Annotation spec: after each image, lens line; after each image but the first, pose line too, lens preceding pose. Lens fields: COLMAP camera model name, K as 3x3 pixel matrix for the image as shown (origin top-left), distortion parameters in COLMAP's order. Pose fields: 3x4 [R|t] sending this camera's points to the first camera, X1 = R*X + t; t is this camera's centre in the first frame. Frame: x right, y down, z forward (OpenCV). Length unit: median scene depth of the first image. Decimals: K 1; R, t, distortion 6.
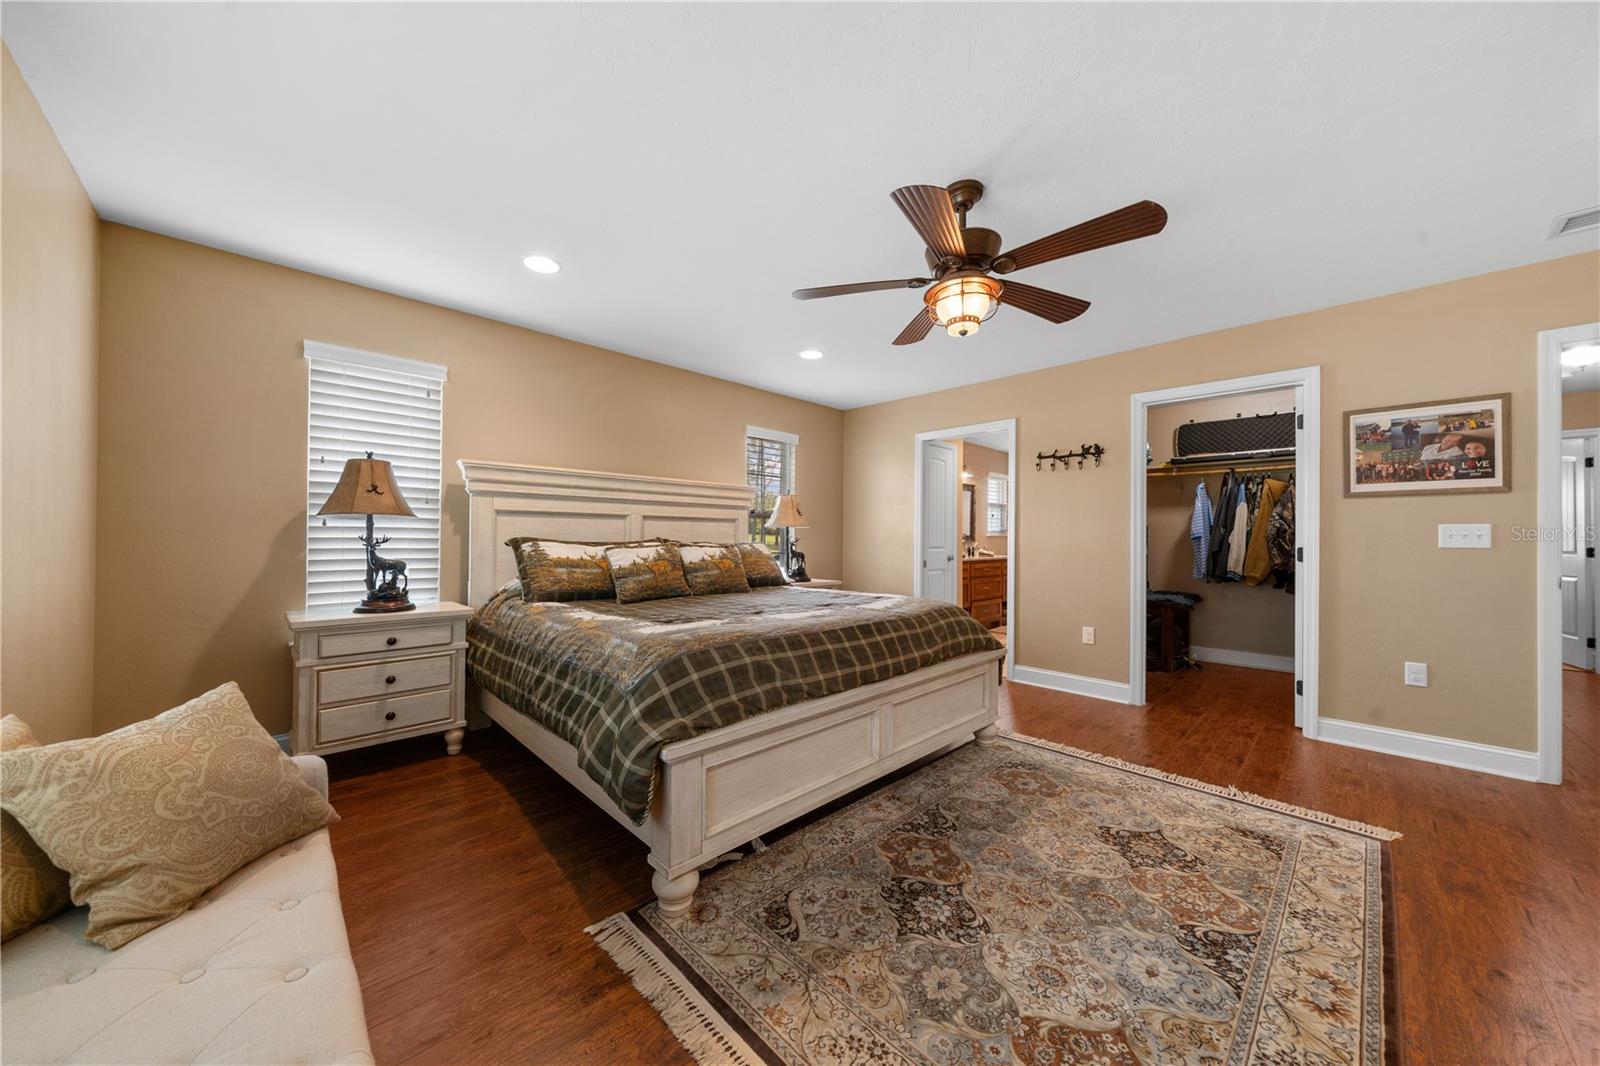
lens RADIAL K [[549.6, 0, 798.3], [0, 549.6, 532.5], [0, 0, 1]] dist [-0.004648, 0.000491]
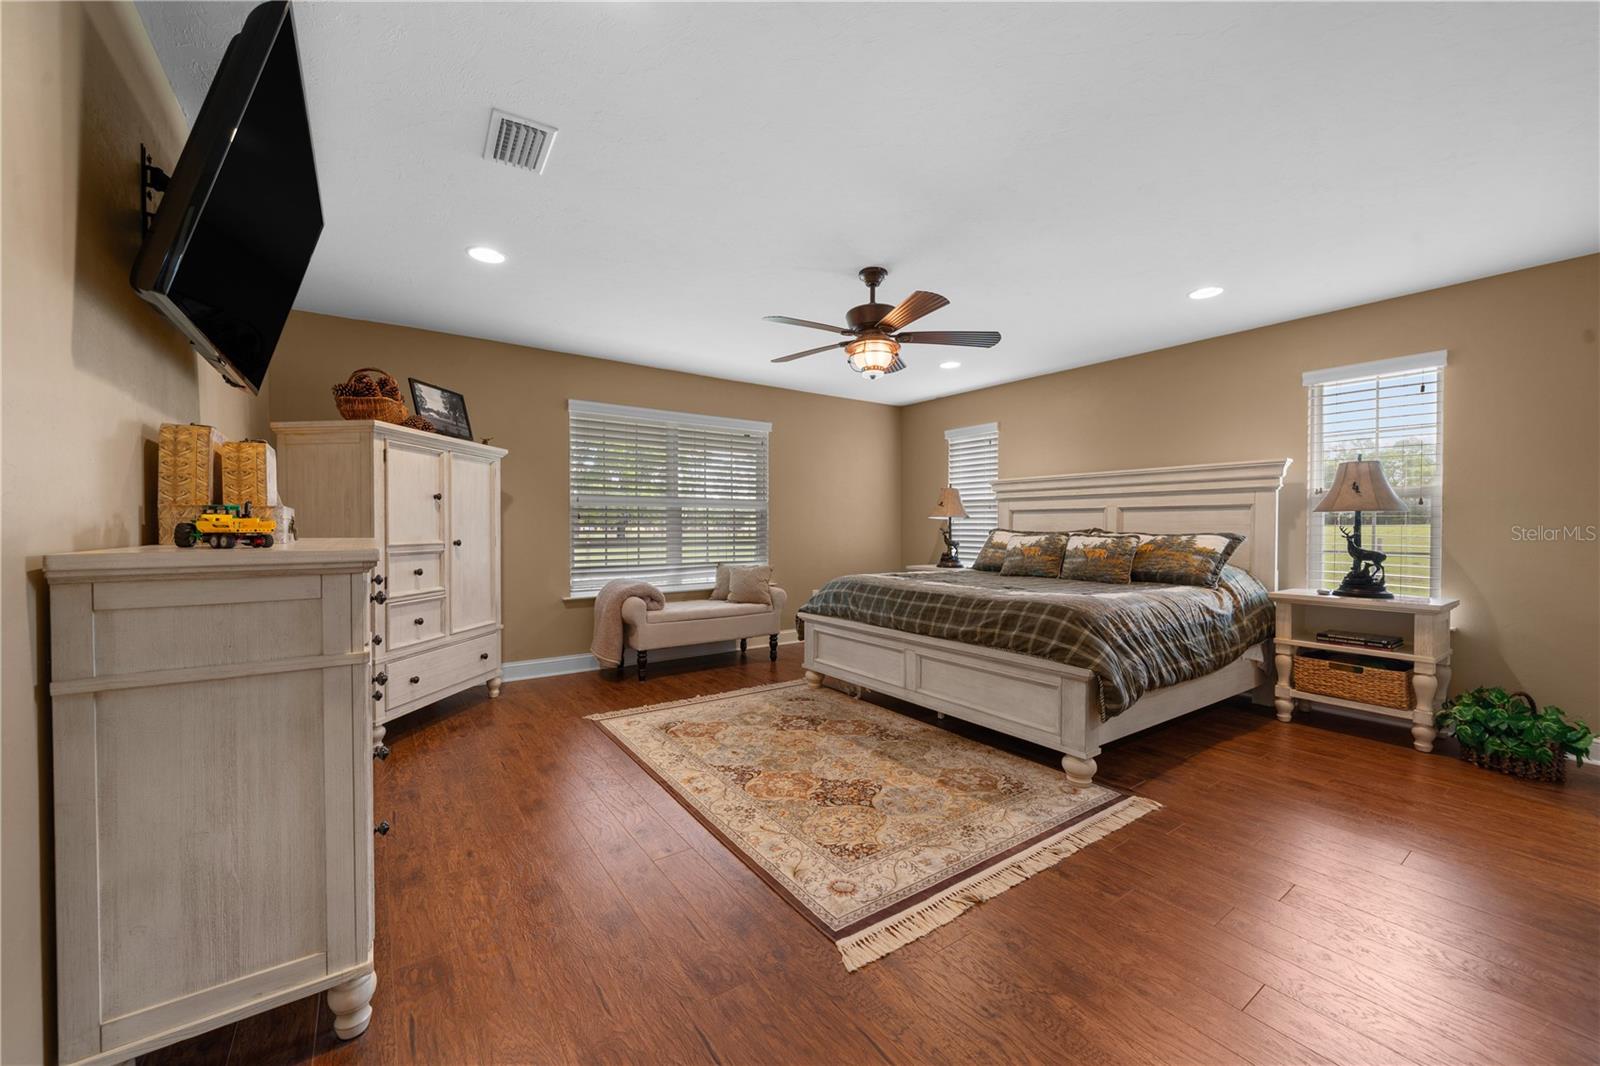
lens RADIAL K [[604.2, 0, 795.0], [0, 604.2, 536.5], [0, 0, 1]] dist [0.000633, 0.000252]
pose [[-0.158978, 0.009363, -0.987238, 1.495832], [0.008364, 0.999932, 0.008136, 0.015635], [0.987247, -0.006964, -0.159046, 0.858325]]
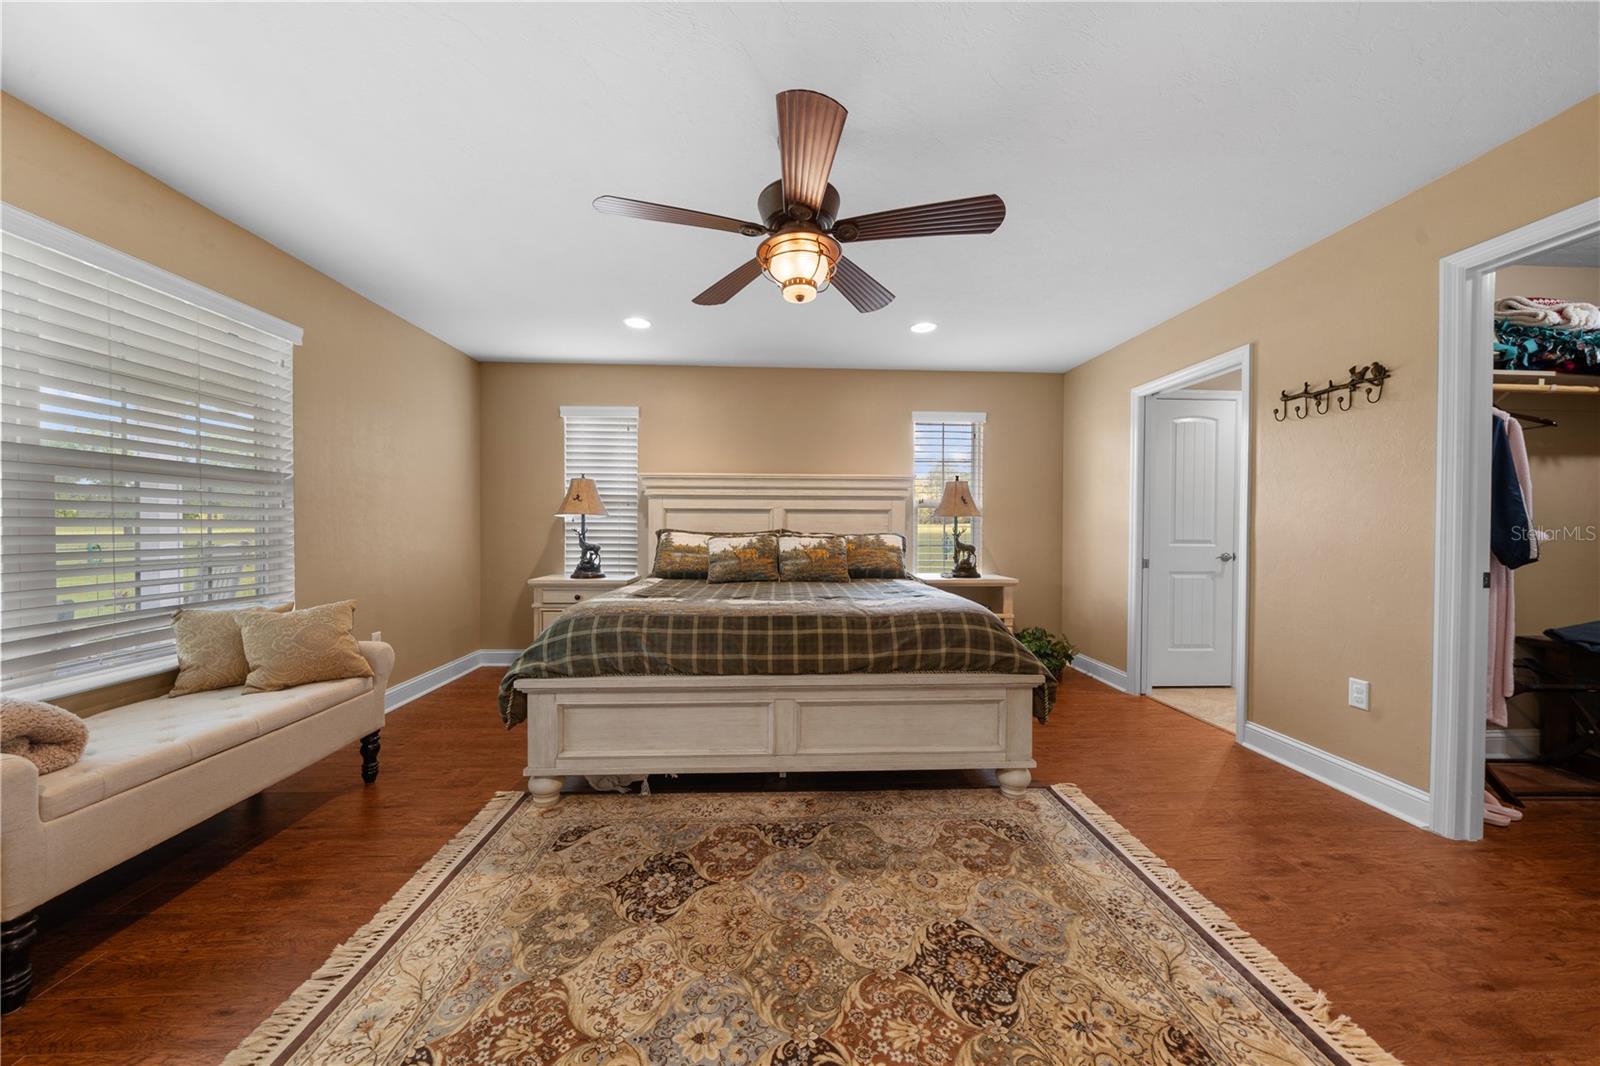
lens RADIAL K [[549.6, 0, 793.9], [0, 549.6, 535.7], [0, 0, 1]] dist [-0.004648, 0.000491]
pose [[0.747389, 0.004635, -0.664371, 0.726858], [0.008585, 0.999825, 0.016634, 0.006974], [0.664332, -0.018136, 0.747218, 0.262951]]
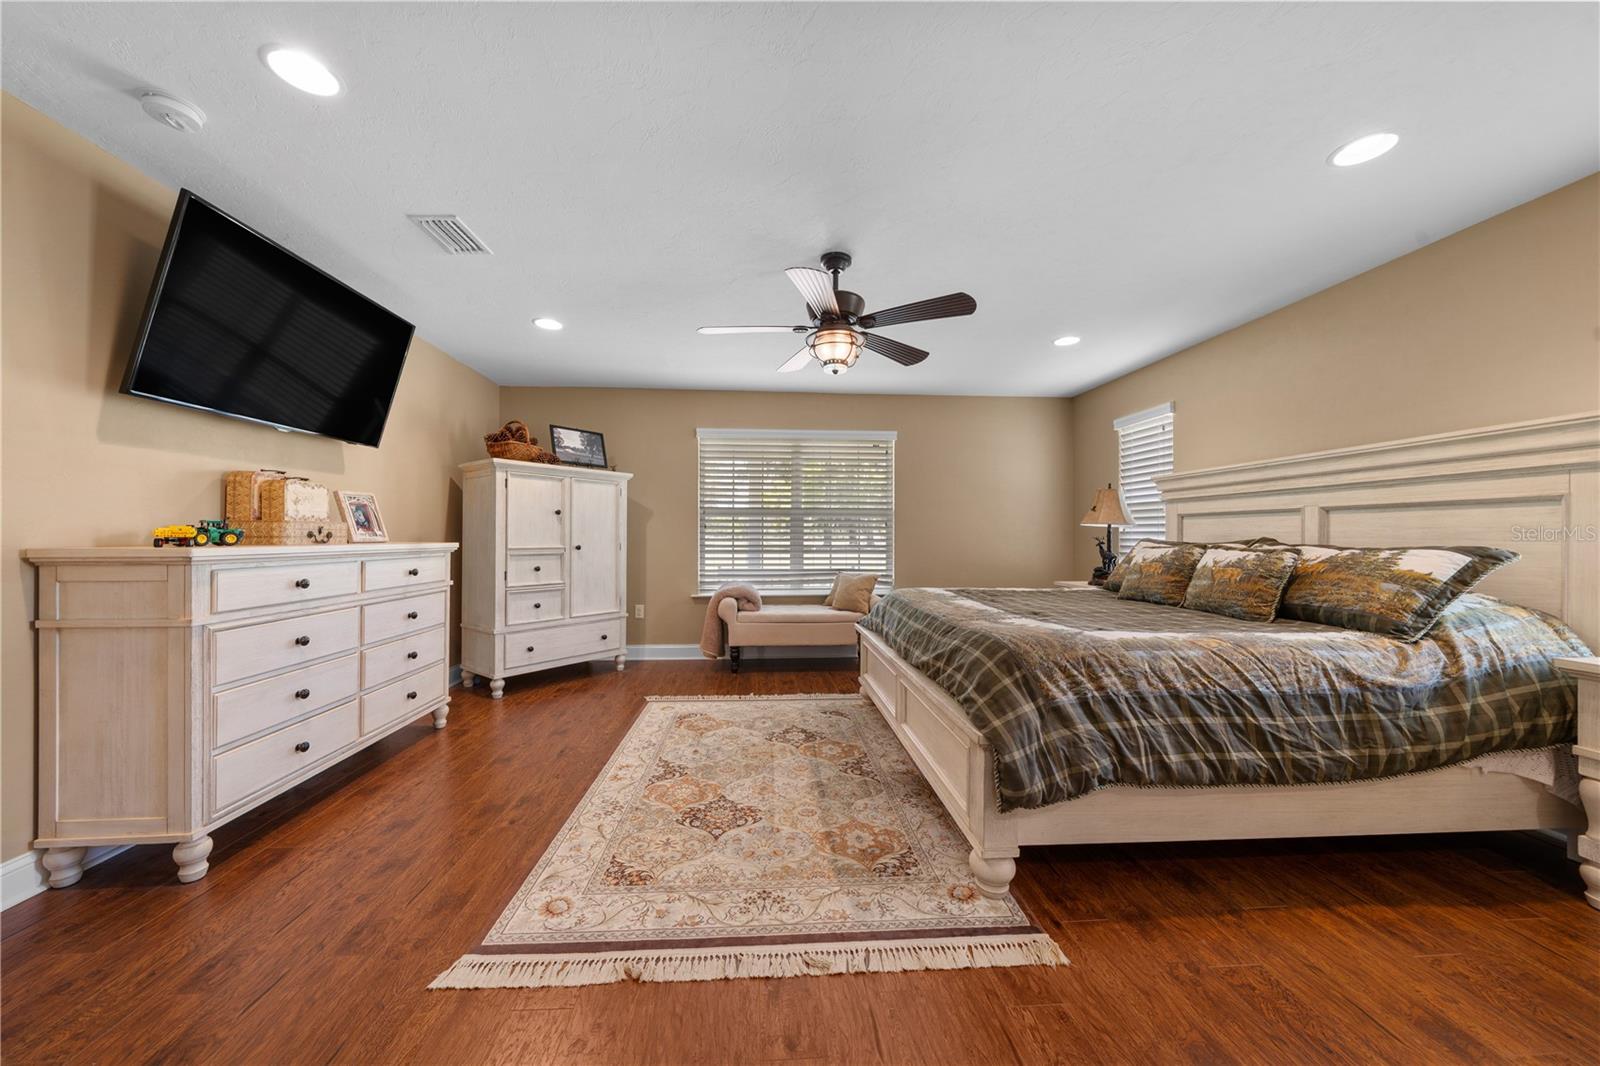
lens RADIAL K [[549.6, 0, 796.5], [0, 549.6, 535.6], [0, 0, 1]] dist [-0.004648, 0.000491]
pose [[-0.646923, -0.008599, -0.762507, 1.077075], [0.001244, 0.999923, -0.012332, 0.020805], [0.762554, -0.008927, -0.646863, 1.431657]]
